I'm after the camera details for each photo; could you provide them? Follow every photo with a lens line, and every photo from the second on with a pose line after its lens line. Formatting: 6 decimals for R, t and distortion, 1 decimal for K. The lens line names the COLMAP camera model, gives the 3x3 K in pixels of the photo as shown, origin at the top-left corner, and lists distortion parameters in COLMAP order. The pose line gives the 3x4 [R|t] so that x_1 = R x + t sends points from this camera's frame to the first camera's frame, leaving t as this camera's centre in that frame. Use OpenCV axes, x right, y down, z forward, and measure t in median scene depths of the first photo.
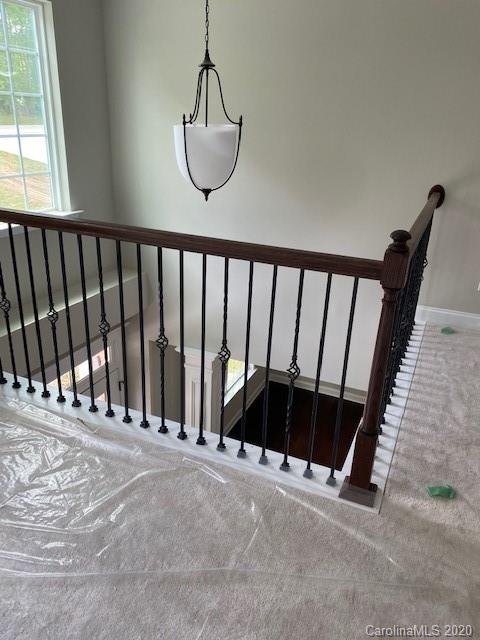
lens RADIAL K [[484.7, 0, 240.0], [0, 484.7, 320.0], [0, 0, 1]] dist [0.004924, 0.002340]
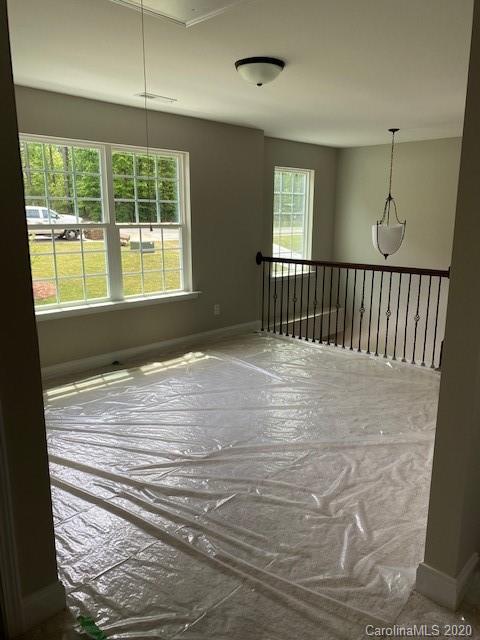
lens RADIAL K [[484.7, 0, 240.0], [0, 484.7, 320.0], [0, 0, 1]] dist [0.004924, 0.002340]
pose [[0.931013, 0.041065, -0.362669, 0.116990], [-0.109631, 0.979230, -0.170558, 0.446155], [0.348132, 0.198551, 0.916178, -1.103447]]
